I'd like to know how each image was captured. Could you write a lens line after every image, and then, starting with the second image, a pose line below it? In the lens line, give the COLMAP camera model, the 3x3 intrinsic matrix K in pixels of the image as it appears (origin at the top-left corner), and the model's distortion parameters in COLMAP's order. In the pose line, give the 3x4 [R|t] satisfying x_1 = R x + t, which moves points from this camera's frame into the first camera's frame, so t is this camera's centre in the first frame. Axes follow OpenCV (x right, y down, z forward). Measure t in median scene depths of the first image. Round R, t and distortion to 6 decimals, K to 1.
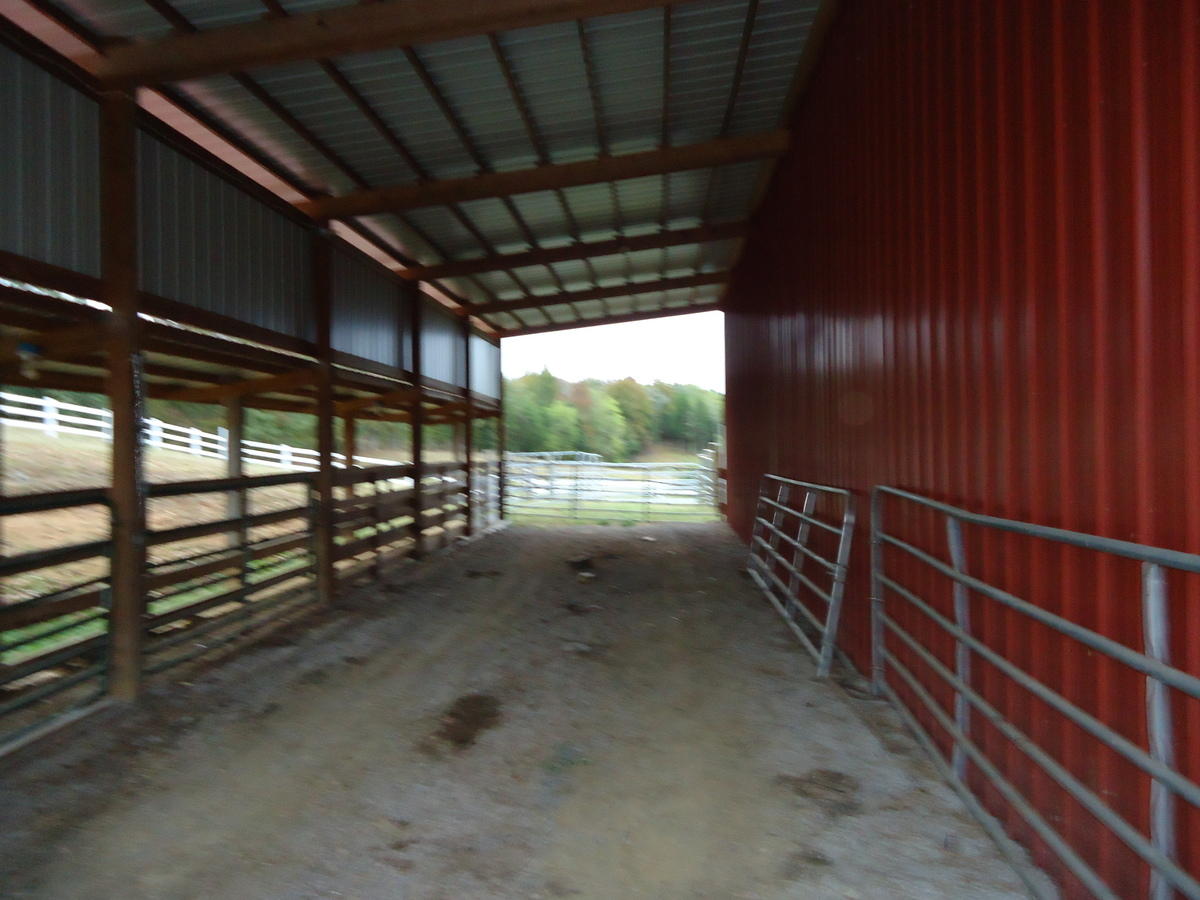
lens RADIAL K [[876.0, 0, 607.1], [0, 876.0, 447.0], [0, 0, 1]] dist [-0.004370, -0.006867]
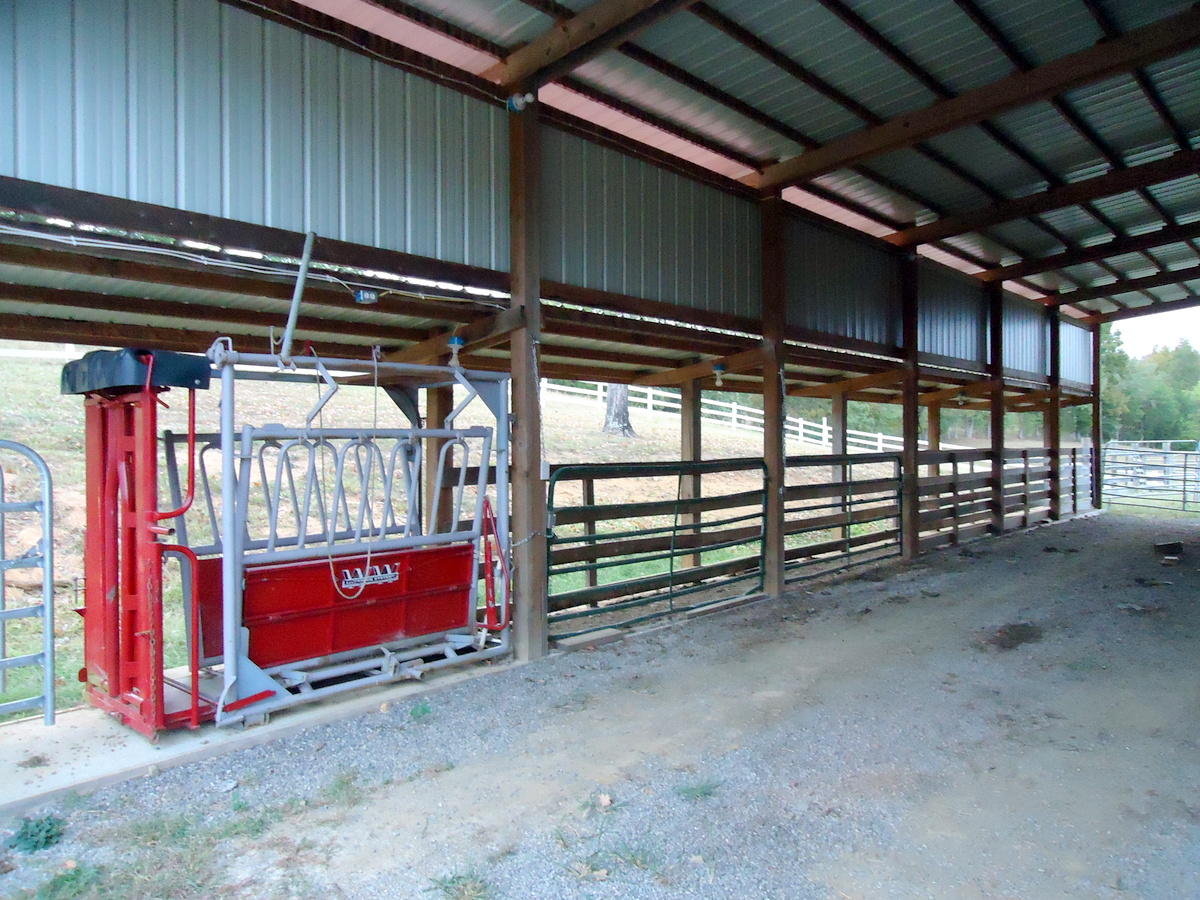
lens RADIAL K [[869.3, 0, 600.0], [0, 869.3, 450.0], [0, 0, 1]] dist [0.001345, 0.001764]
pose [[0.787752, 0.013498, -0.615844, 0.065732], [-0.003552, 0.999843, 0.017371, 0.004752], [0.615982, -0.011496, 0.787676, -0.175750]]
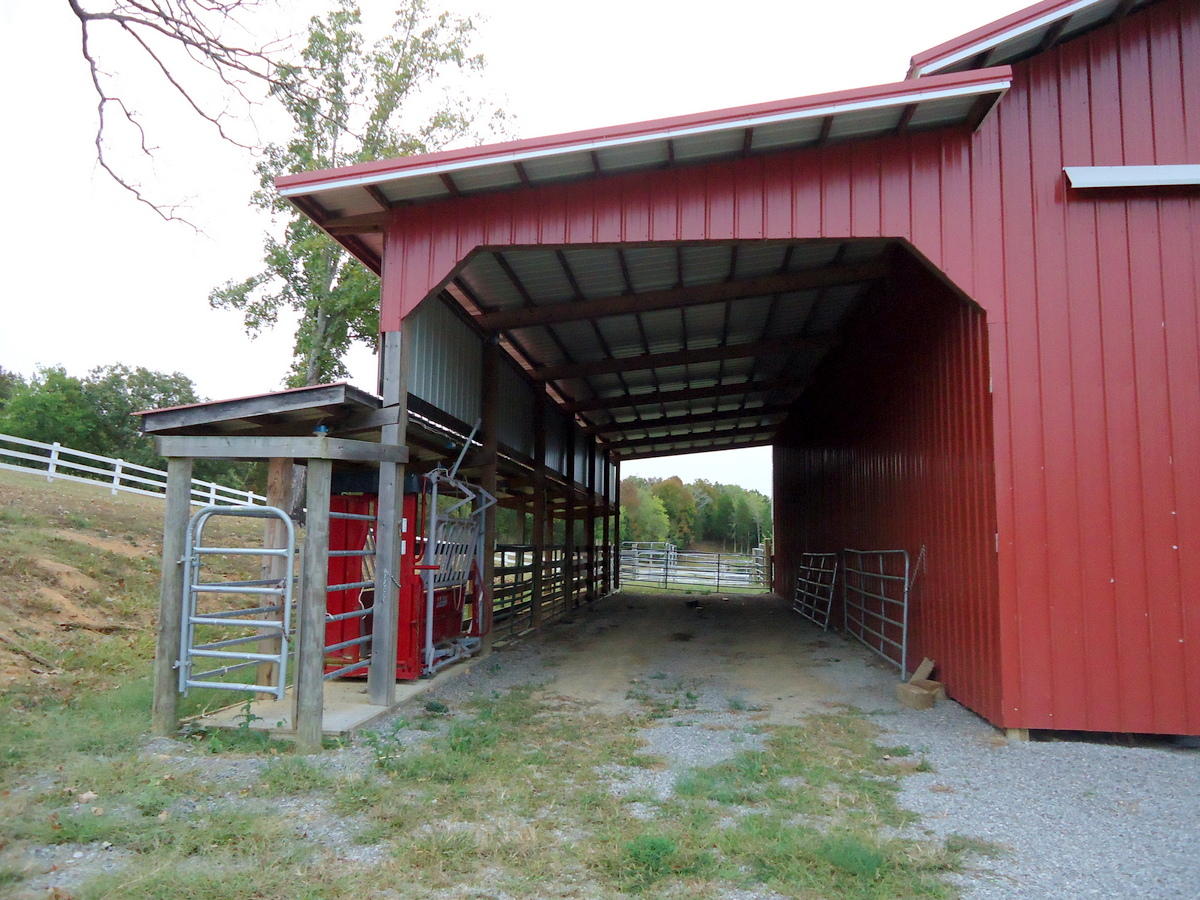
lens RADIAL K [[876.0, 0, 607.1], [0, 876.0, 447.0], [0, 0, 1]] dist [-0.004370, -0.006867]
pose [[0.998584, 0.020270, -0.049181, -0.110379], [-0.025641, 0.993472, -0.111155, 0.022419], [0.046607, 0.112258, 0.992585, -0.677802]]
